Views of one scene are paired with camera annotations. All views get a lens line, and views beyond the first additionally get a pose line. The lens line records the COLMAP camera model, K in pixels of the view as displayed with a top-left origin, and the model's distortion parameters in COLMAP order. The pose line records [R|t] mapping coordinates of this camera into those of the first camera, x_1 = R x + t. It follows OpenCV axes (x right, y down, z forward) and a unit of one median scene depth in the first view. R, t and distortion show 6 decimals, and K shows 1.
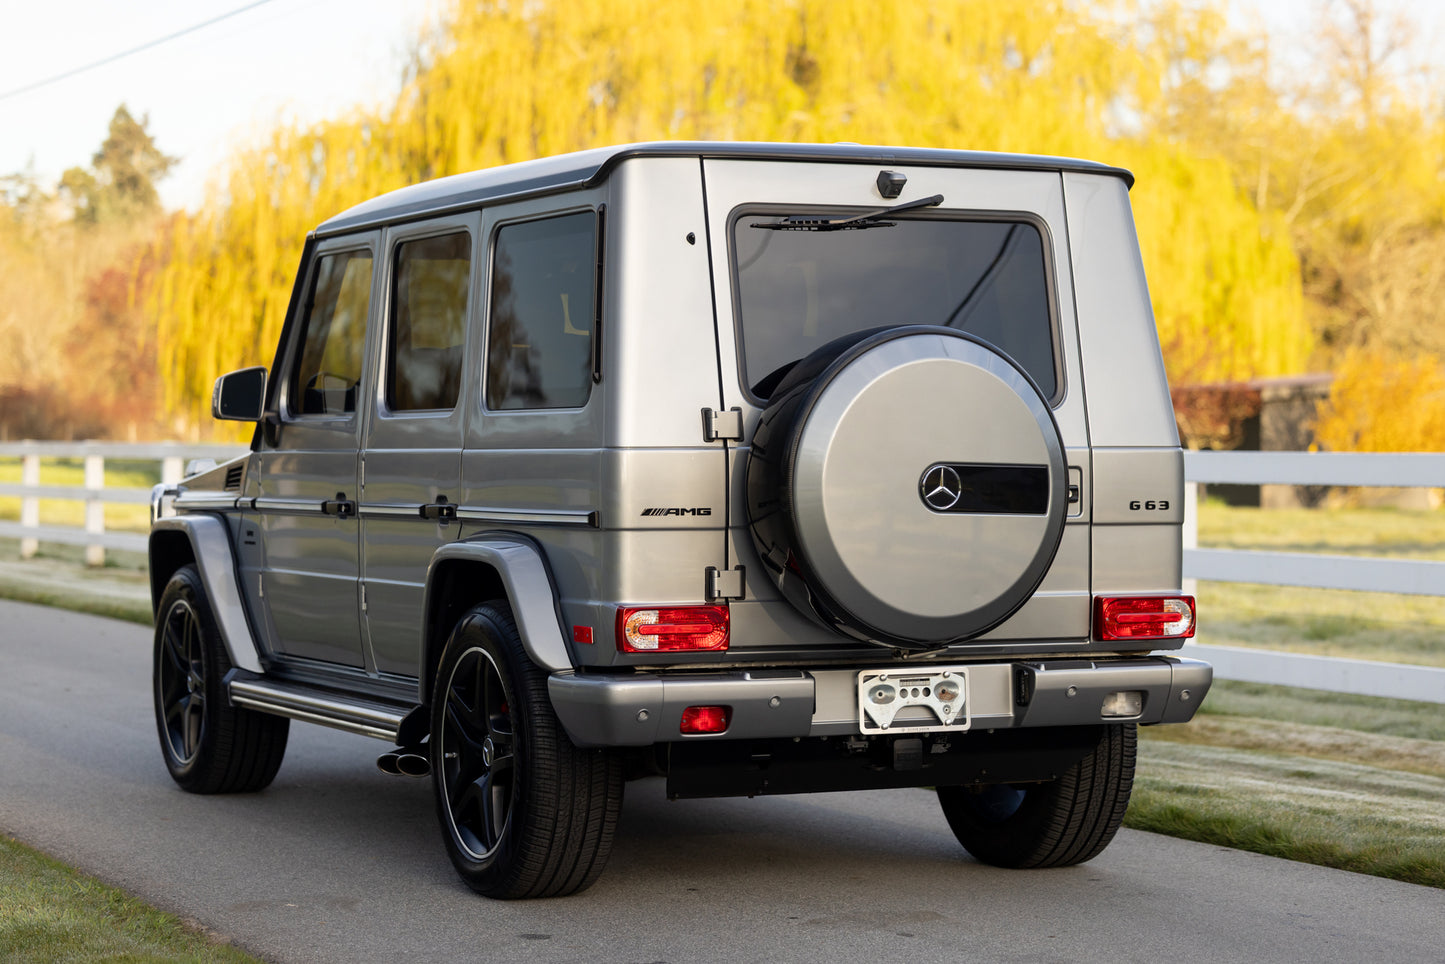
lens RADIAL K [[3449.3, 0, 757.6], [0, 3449.3, 479.3], [0, 0, 1]] dist [-0.063634, 0.355577]
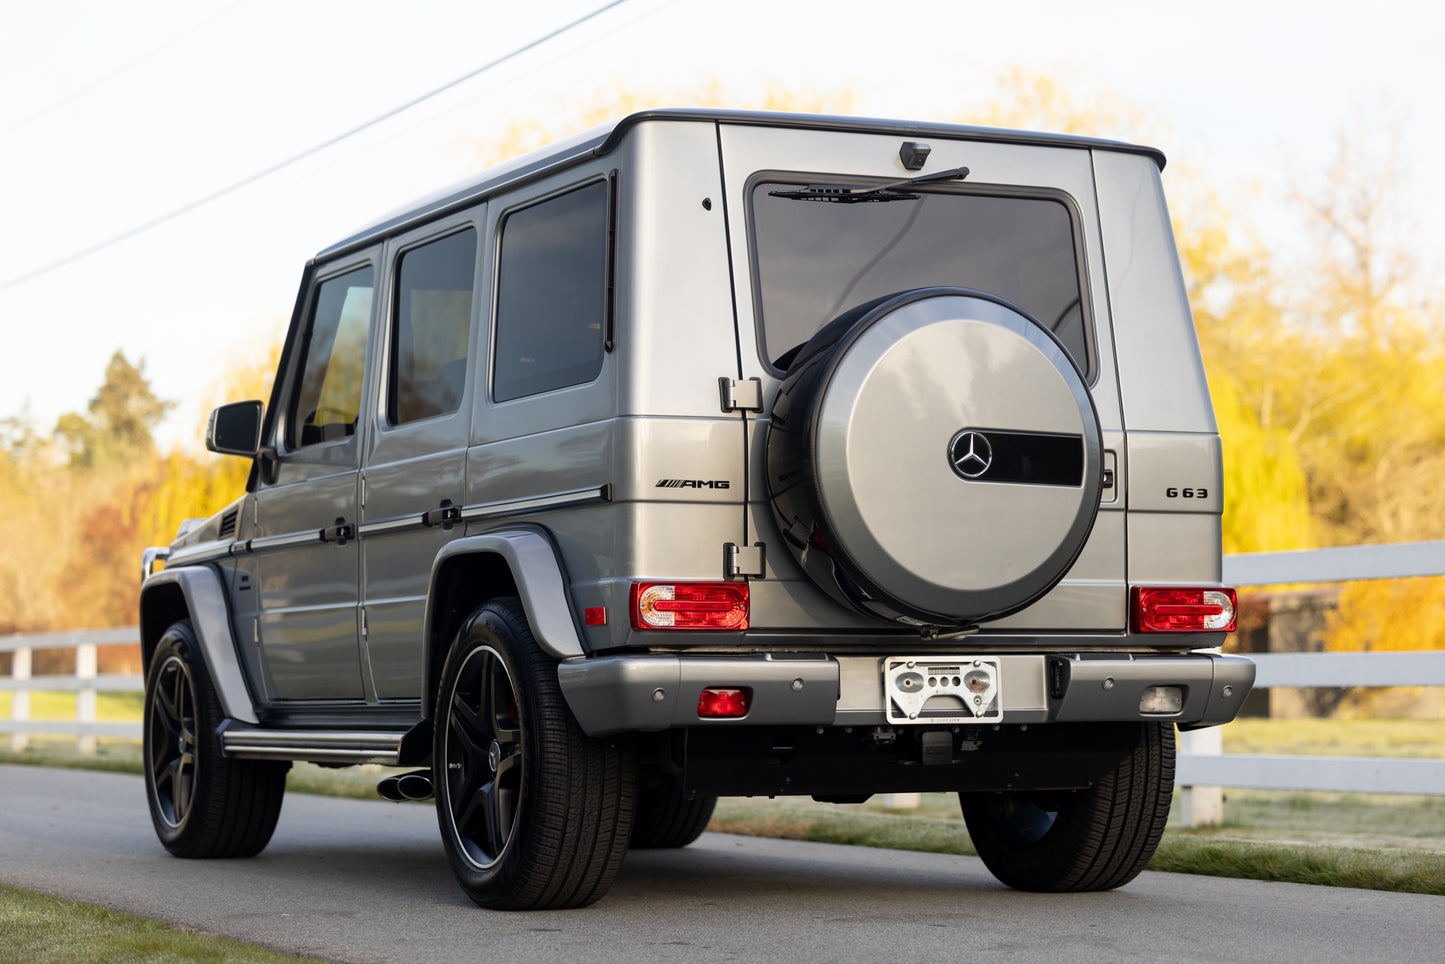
lens RADIAL K [[3473.3, 0, 767.5], [0, 3473.3, 481.4], [0, 0, 1]] dist [-0.071435, 0.642533]
pose [[0.999984, -0.004698, 0.003102, -0.005702], [0.004907, 0.997444, -0.071281, 0.073873], [-0.002759, 0.071295, 0.997451, 0.041630]]
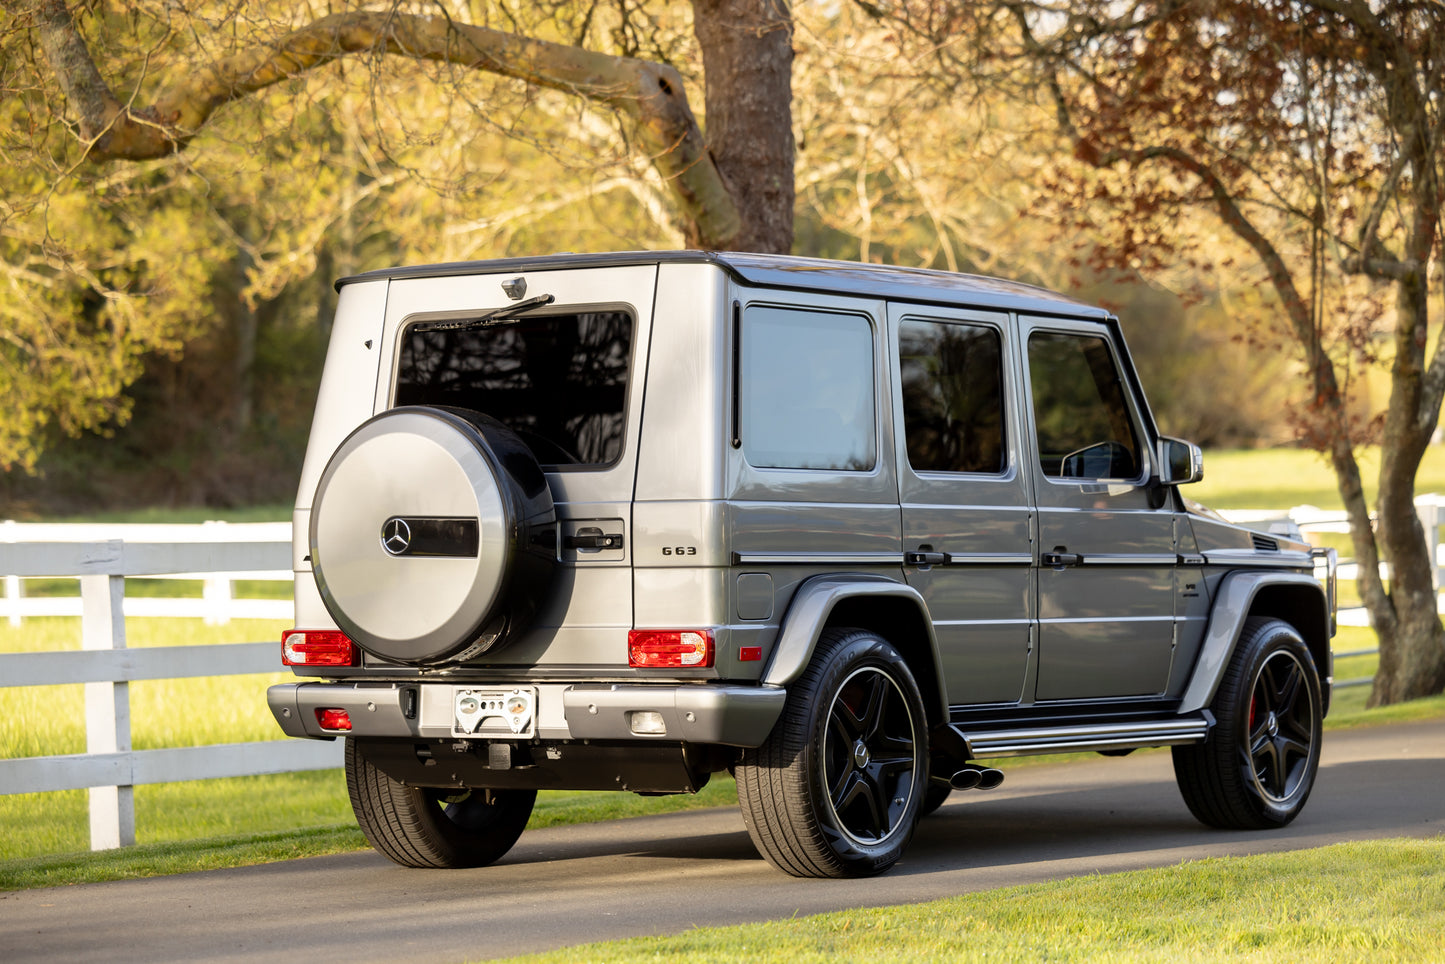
lens RADIAL K [[4344.2, 0, 724.9], [0, 4344.2, 542.2], [0, 0, 1]] dist [-0.067842, 0.829035]
pose [[0.525114, -0.012553, -0.850939, 1.379259], [0.001255, 0.999902, -0.013976, 0.025402], [0.851031, 0.006271, 0.525078, 0.260131]]
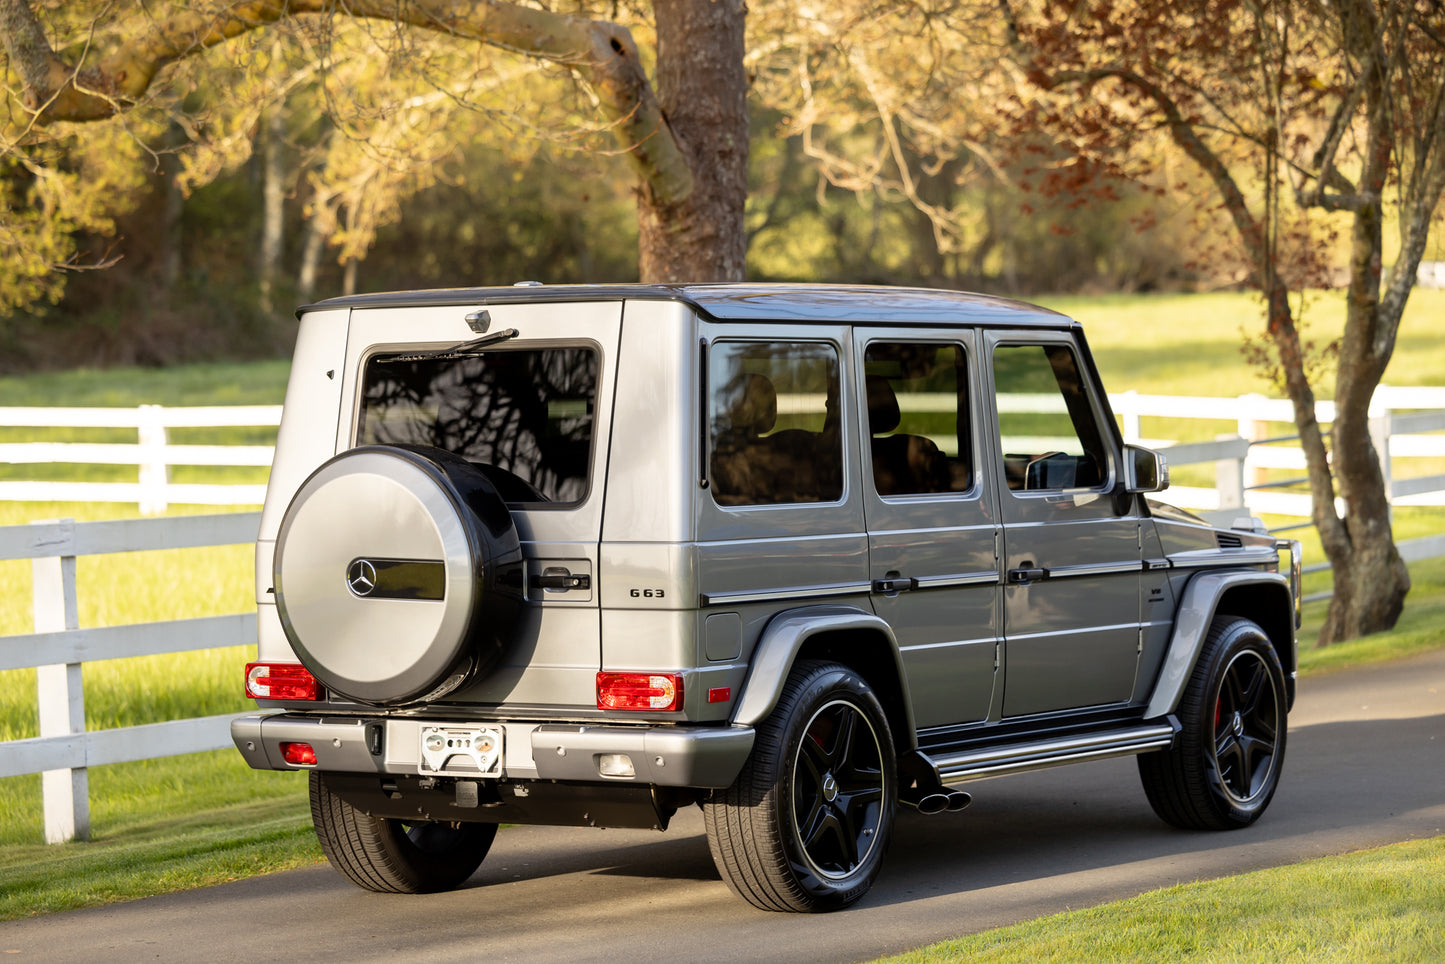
lens RADIAL K [[4393.4, 0, 721.3], [0, 4393.4, 483.2], [0, 0, 1]] dist [-0.042395, 0.909208]
pose [[0.537521, 0.007282, -0.843219, 1.379453], [0.006905, 0.999891, 0.013037, -0.048525], [0.843222, -0.012830, 0.537412, 0.246122]]
